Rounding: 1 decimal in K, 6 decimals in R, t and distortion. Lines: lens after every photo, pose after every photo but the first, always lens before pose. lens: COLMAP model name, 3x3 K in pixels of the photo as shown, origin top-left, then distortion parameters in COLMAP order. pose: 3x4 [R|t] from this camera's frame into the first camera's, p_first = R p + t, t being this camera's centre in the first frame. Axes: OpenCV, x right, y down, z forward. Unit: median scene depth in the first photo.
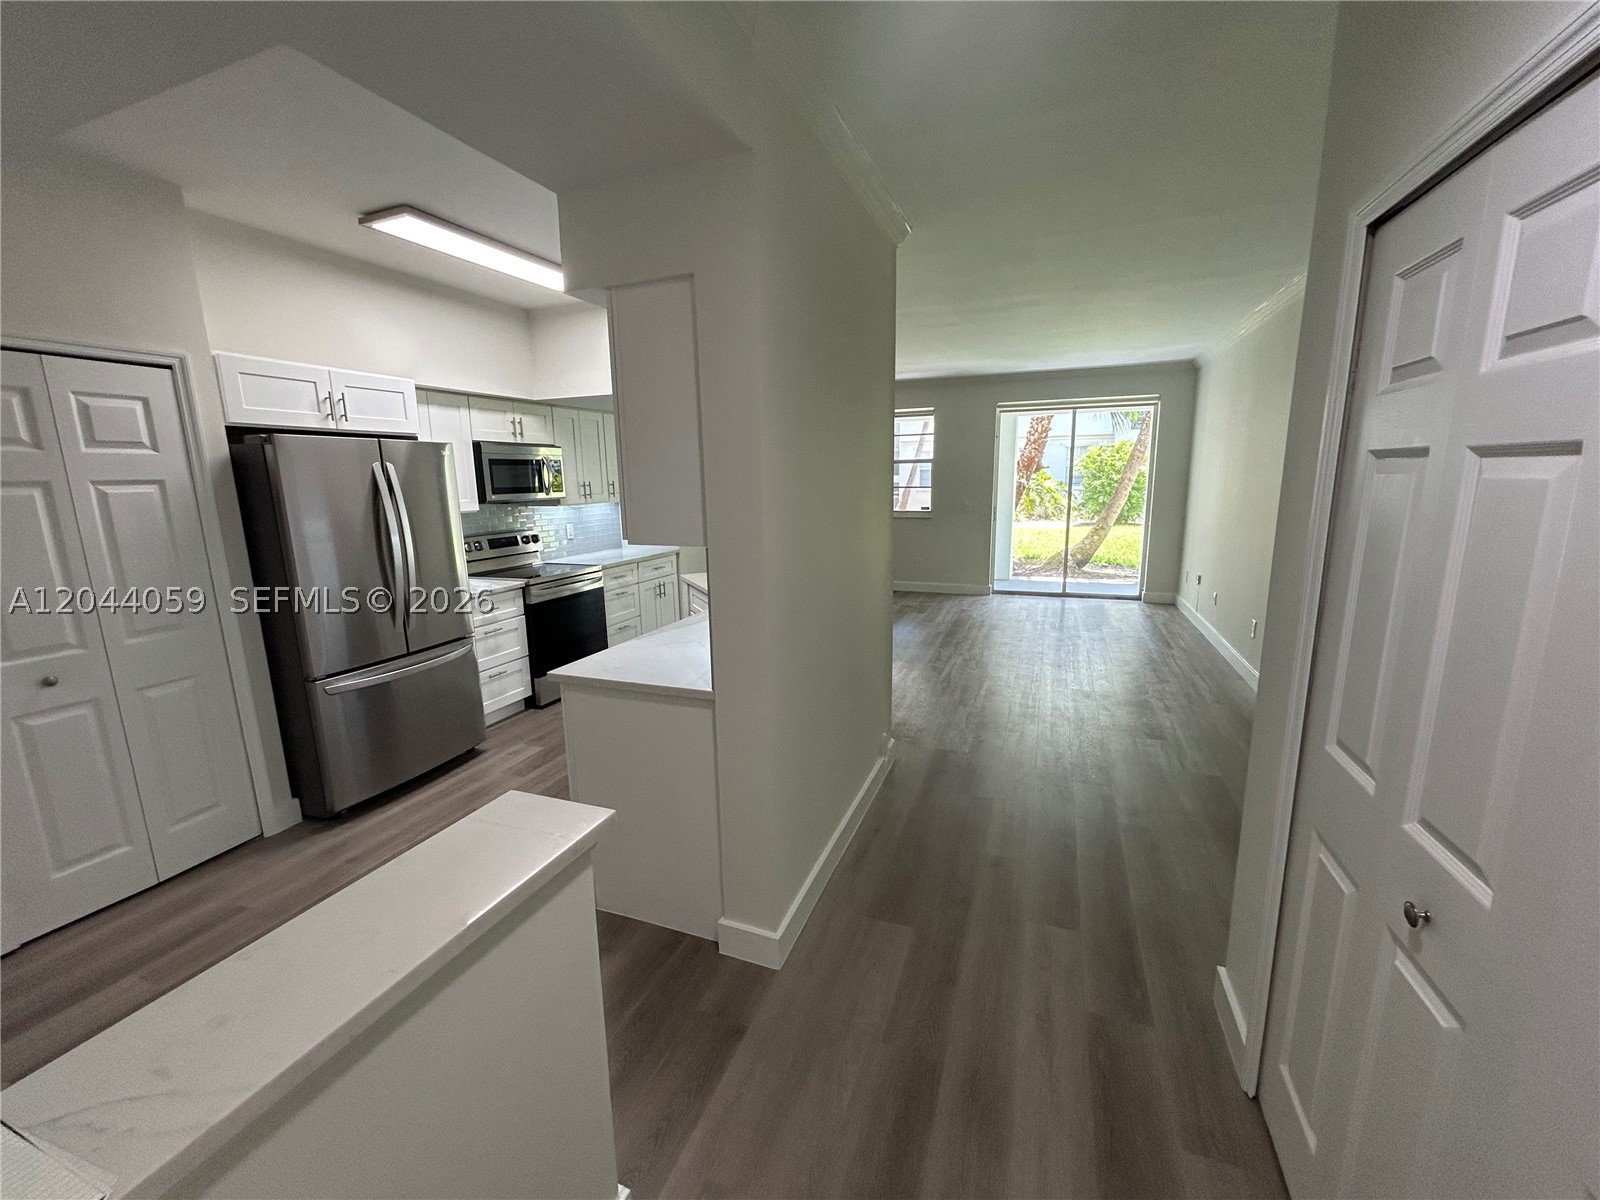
lens RADIAL K [[648.8, 0, 800.9], [0, 648.8, 602.3], [0, 0, 1]] dist [0.003054, 0.000996]
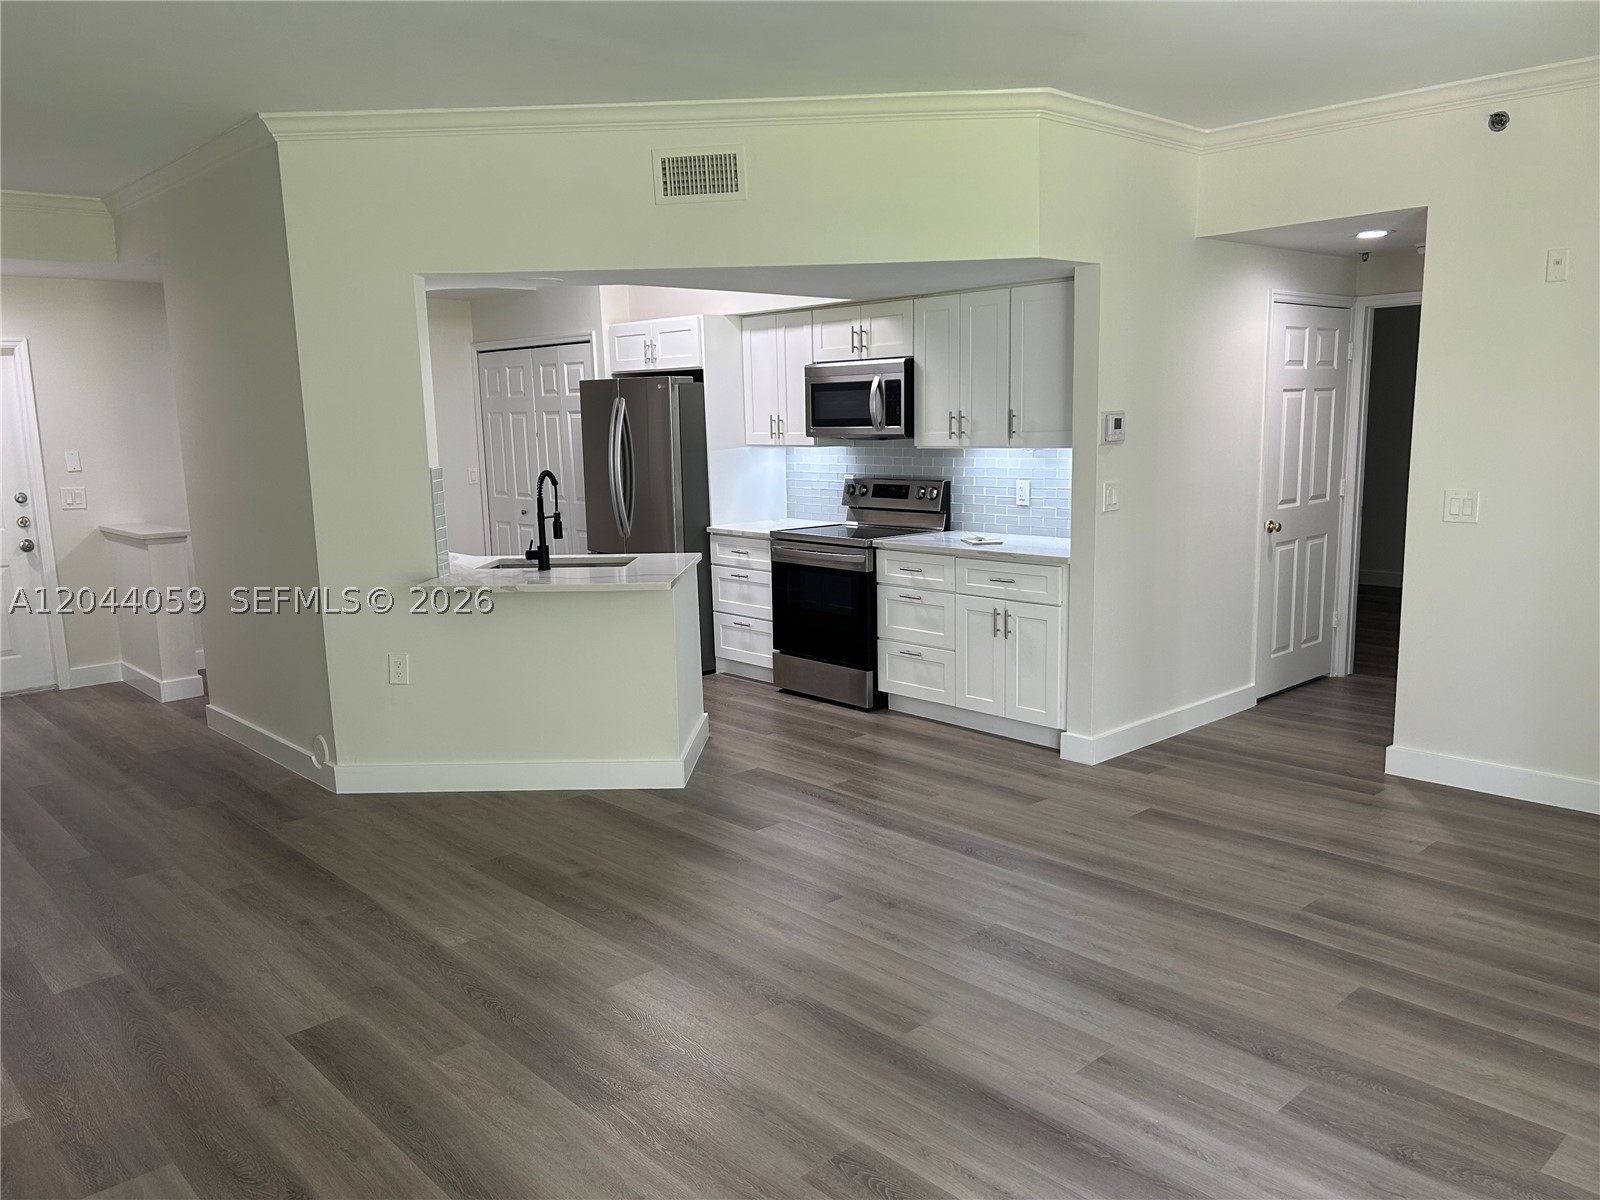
lens RADIAL K [[1206.5, 0, 808.5], [0, 1206.5, 622.4], [0, 0, 1]] dist [0.051436, -0.046349]
pose [[-0.437573, 0.180830, -0.880812, 0.922223], [-0.146020, 0.952277, 0.268042, -0.337845], [0.887247, 0.245904, -0.390286, 1.644617]]
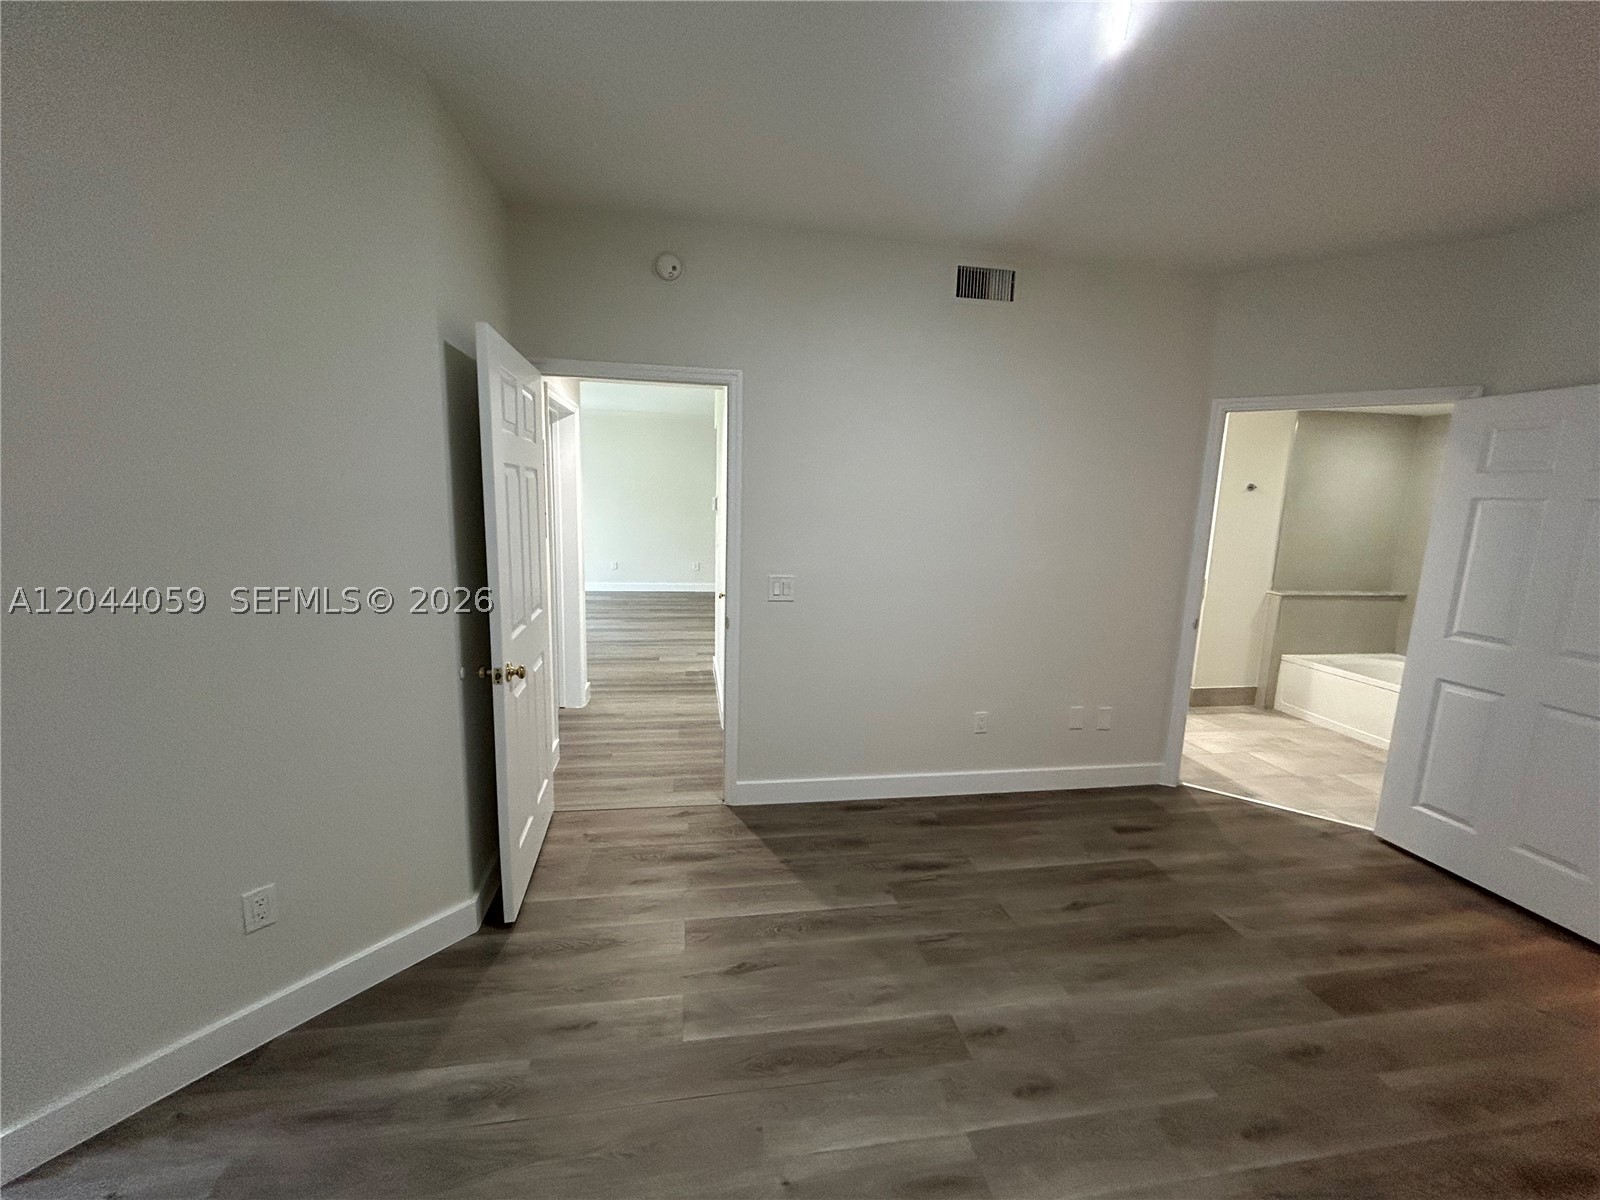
lens RADIAL K [[648.8, 0, 805.2], [0, 648.8, 592.9], [0, 0, 1]] dist [0.003054, 0.000996]
pose [[-0.513655, -0.126586, 0.848607, -1.426670], [0.138010, 0.963988, 0.227333, -0.340081], [-0.846824, 0.233887, -0.477687, 1.893072]]
